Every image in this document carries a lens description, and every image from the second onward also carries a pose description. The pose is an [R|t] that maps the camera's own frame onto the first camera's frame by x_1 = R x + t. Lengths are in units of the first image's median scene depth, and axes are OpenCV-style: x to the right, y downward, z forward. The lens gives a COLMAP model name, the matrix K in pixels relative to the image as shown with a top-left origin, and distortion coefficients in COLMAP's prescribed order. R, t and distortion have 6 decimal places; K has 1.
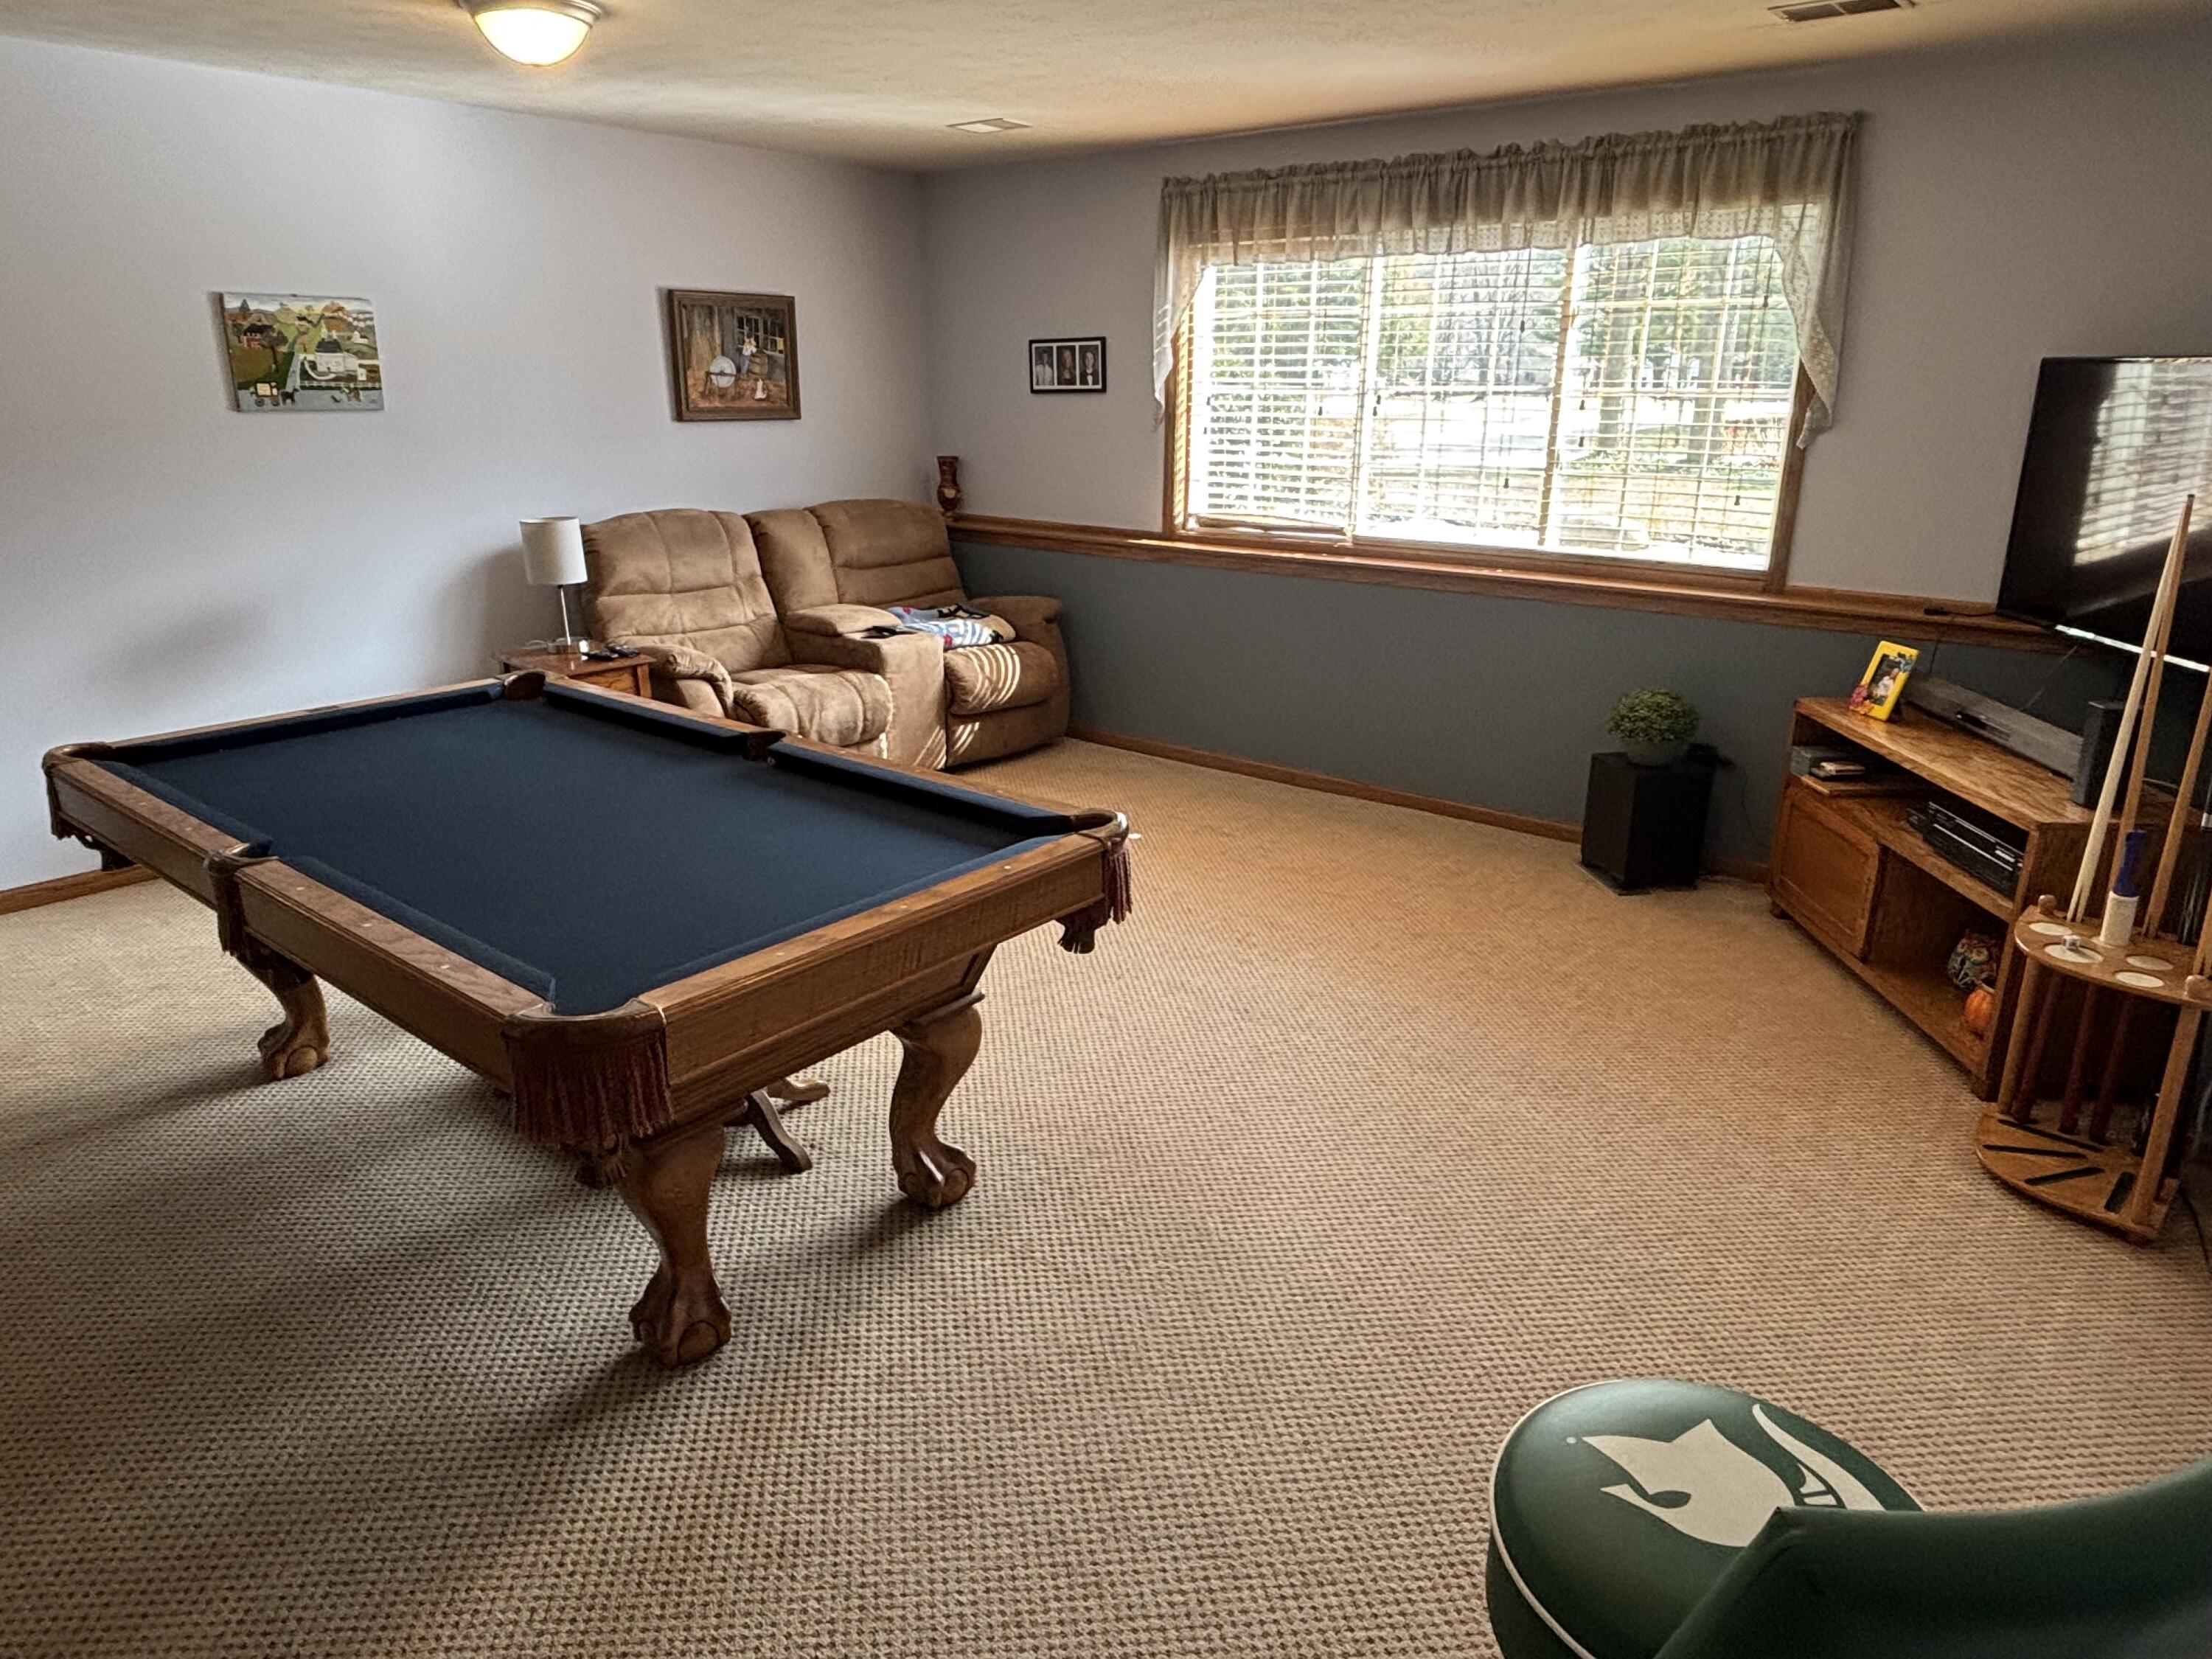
lens RADIAL K [[1404.1, 0, 1099.4], [0, 1404.1, 830.0], [0, 0, 1]] dist [-0.002092, -0.001347]
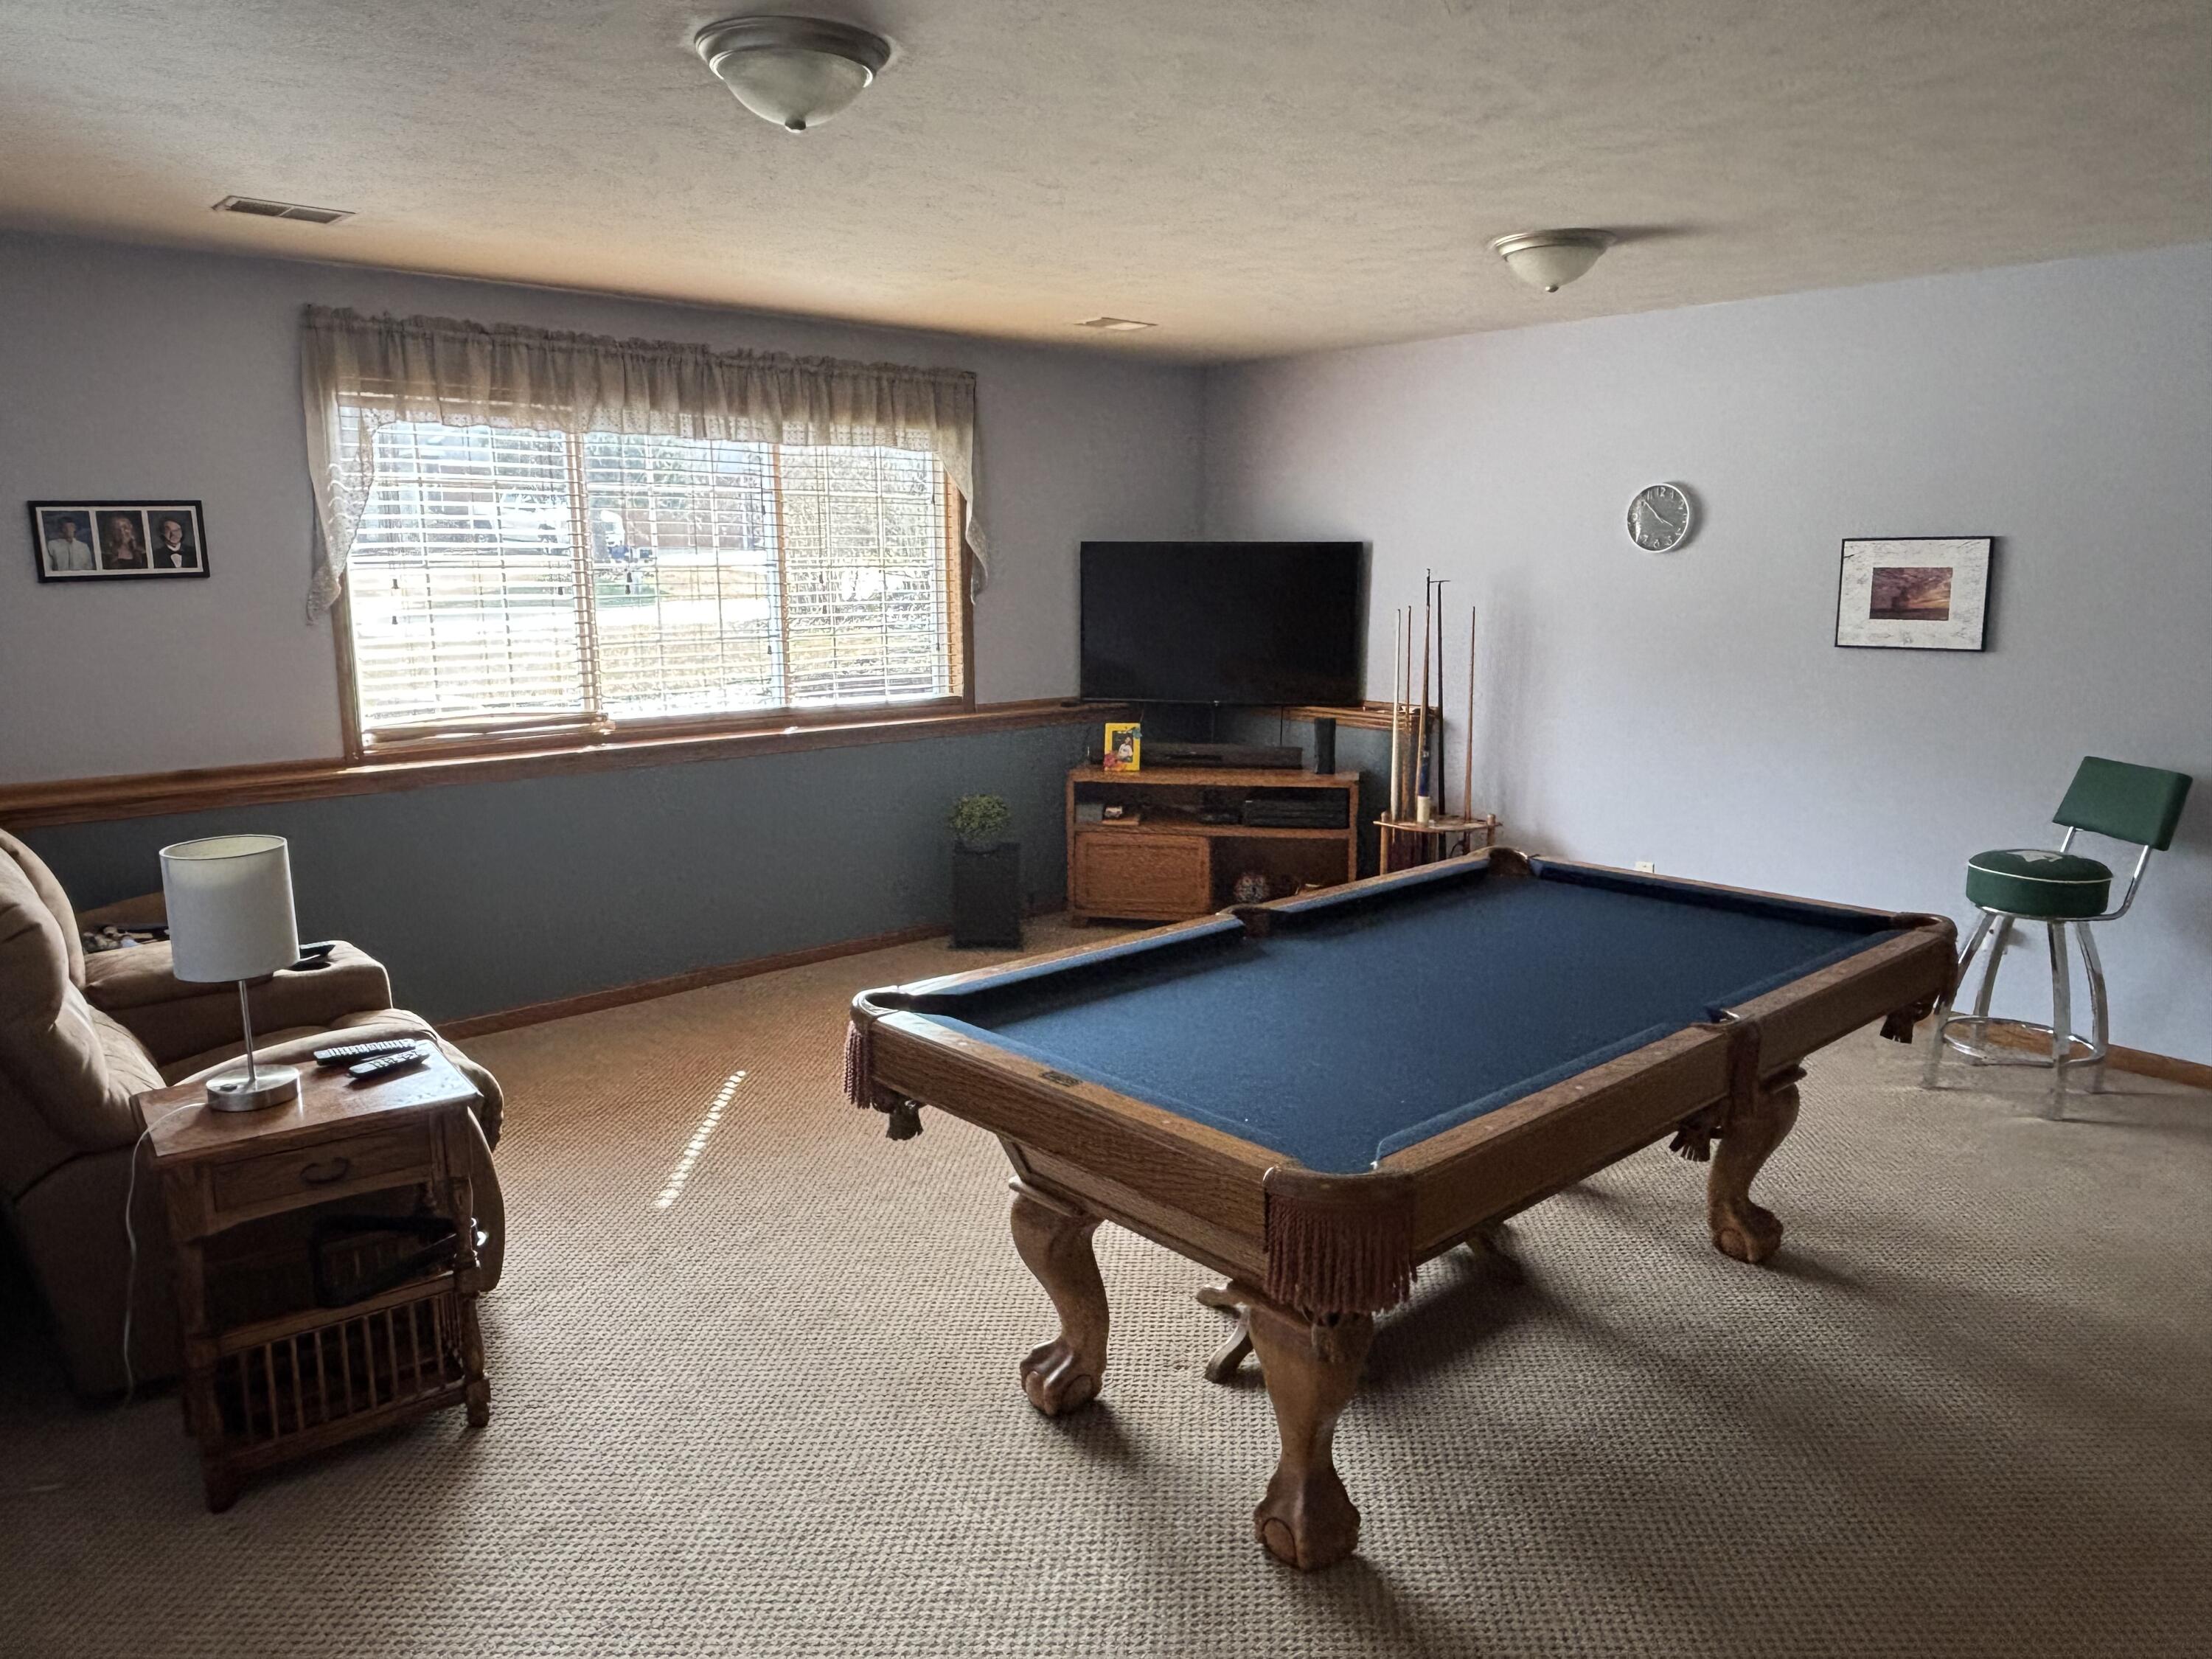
lens RADIAL K [[1460.4, 0, 1100.5], [0, 1460.4, 823.0], [0, 0, 1]] dist [-0.029730, -0.003258]
pose [[0.153325, -0.178290, 0.971959, -0.731647], [0.303846, 0.944444, 0.125312, -0.172968], [-0.940303, 0.276112, 0.198980, 0.540549]]
